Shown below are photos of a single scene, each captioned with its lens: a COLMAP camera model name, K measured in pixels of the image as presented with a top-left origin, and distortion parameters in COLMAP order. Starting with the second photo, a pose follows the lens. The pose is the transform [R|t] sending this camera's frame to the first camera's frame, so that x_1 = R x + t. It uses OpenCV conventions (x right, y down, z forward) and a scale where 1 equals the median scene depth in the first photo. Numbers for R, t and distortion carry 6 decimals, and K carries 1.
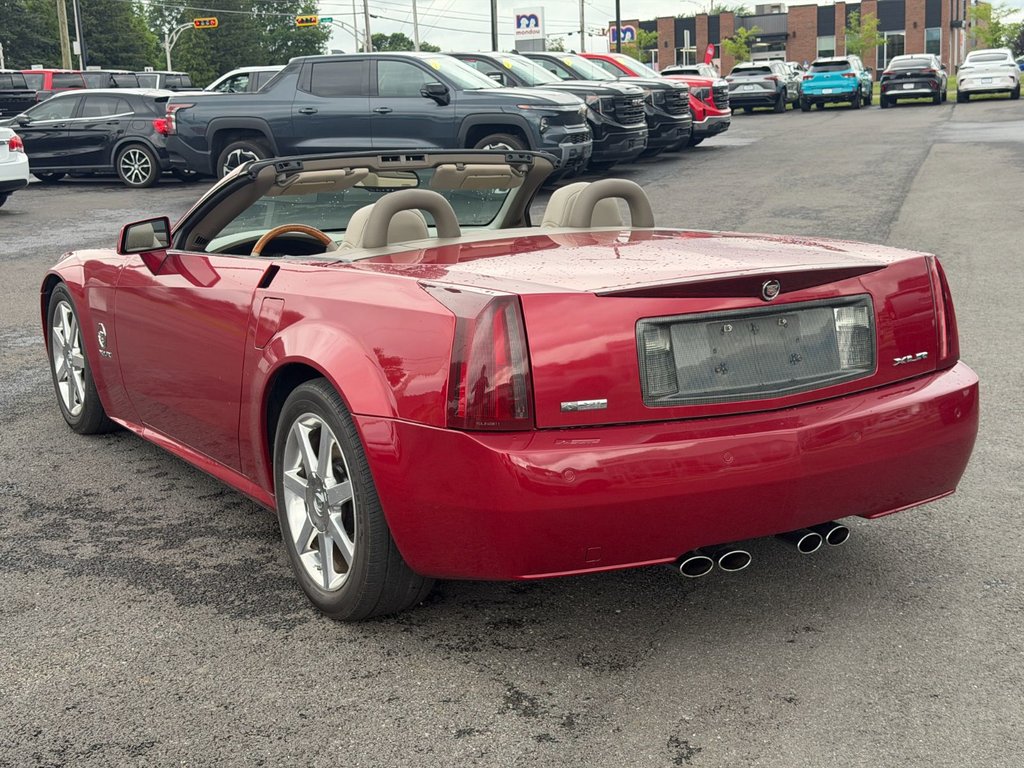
lens RADIAL K [[1424.5, 0, 496.2], [0, 1424.5, 393.1], [0, 0, 1]] dist [0.223426, -0.505562]
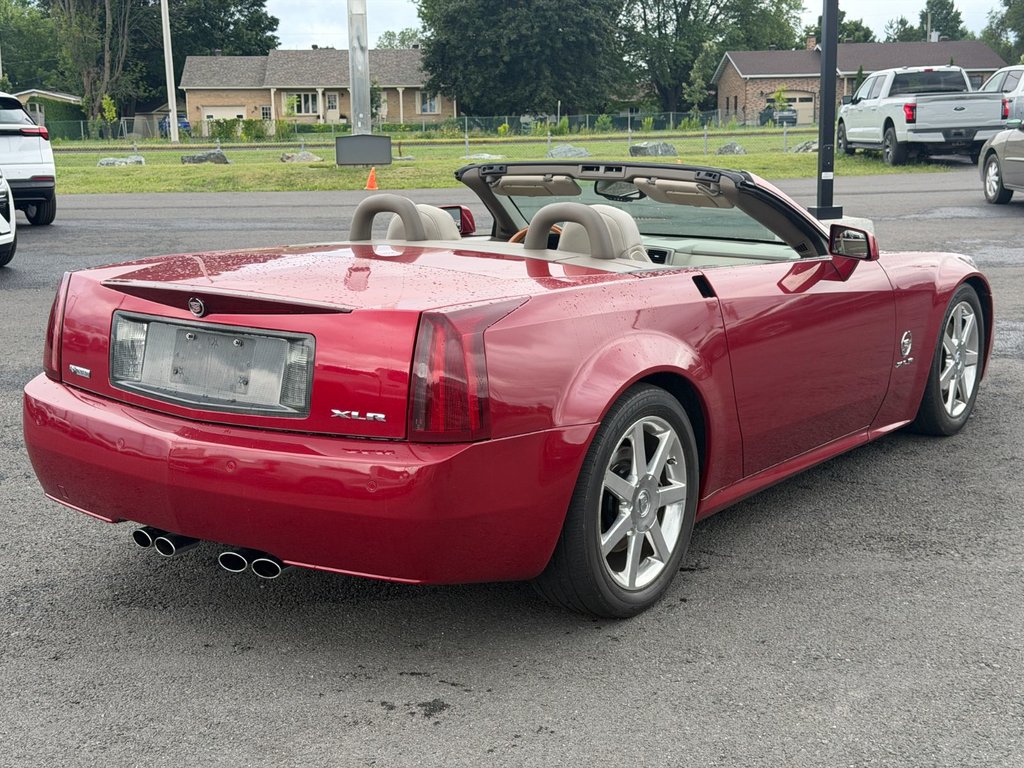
lens RADIAL K [[1430.6, 0, 508.0], [0, 1430.6, 385.6], [0, 0, 1]] dist [0.223963, -0.525996]
pose [[0.402864, 0.195334, -0.894173, 0.931480], [-0.183994, 0.974301, 0.129941, -0.146397], [0.896575, 0.112174, 0.428451, 0.565044]]
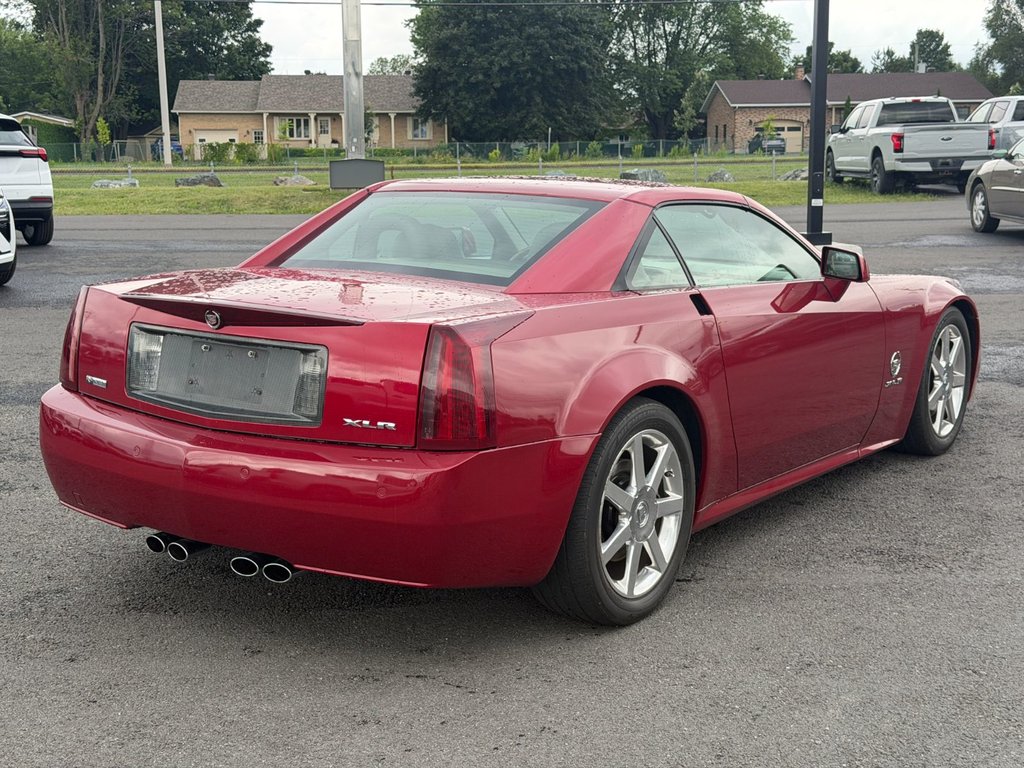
lens RADIAL K [[1430.6, 0, 508.0], [0, 1430.6, 385.6], [0, 0, 1]] dist [0.223963, -0.525996]
pose [[0.408924, 0.182444, -0.894145, 0.953924], [-0.191904, 0.975094, 0.111196, -0.140651], [0.892163, 0.126119, 0.433750, 0.545335]]
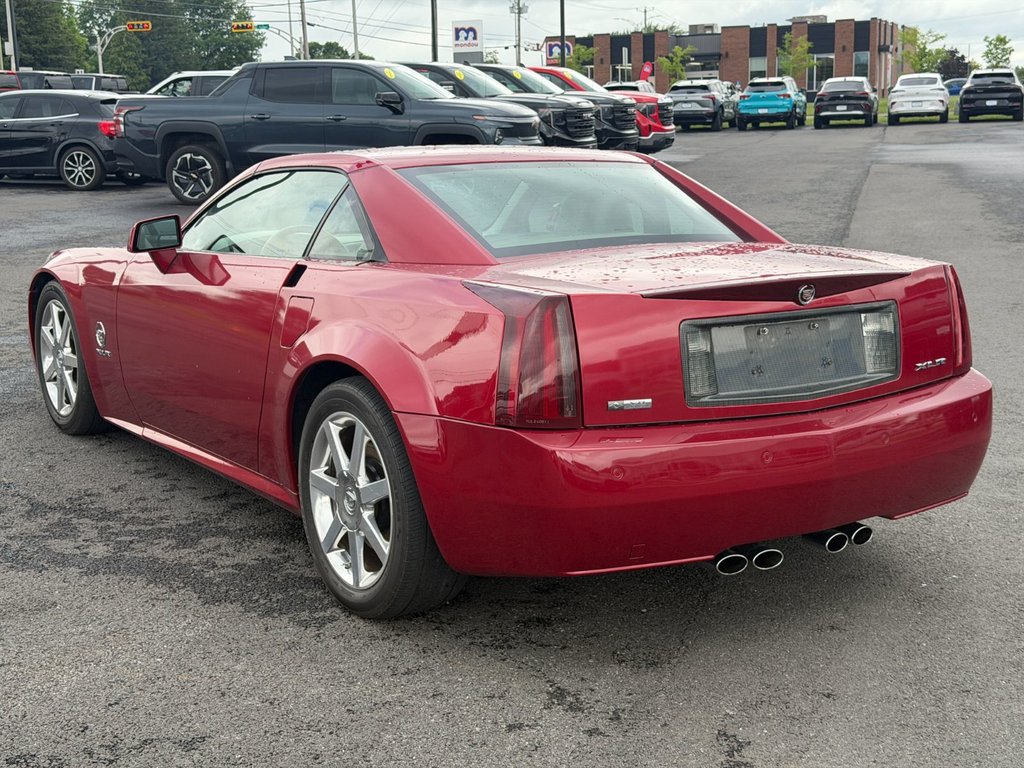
lens RADIAL K [[1428.7, 0, 512.0], [0, 1428.7, 384.0], [0, 0, 1]] dist [0.219055, -0.486678]
pose [[0.998181, 0.011283, 0.059227, -0.058549], [-0.010396, 0.999829, -0.015262, 0.007297], [-0.059389, 0.014619, 0.998128, -0.009185]]
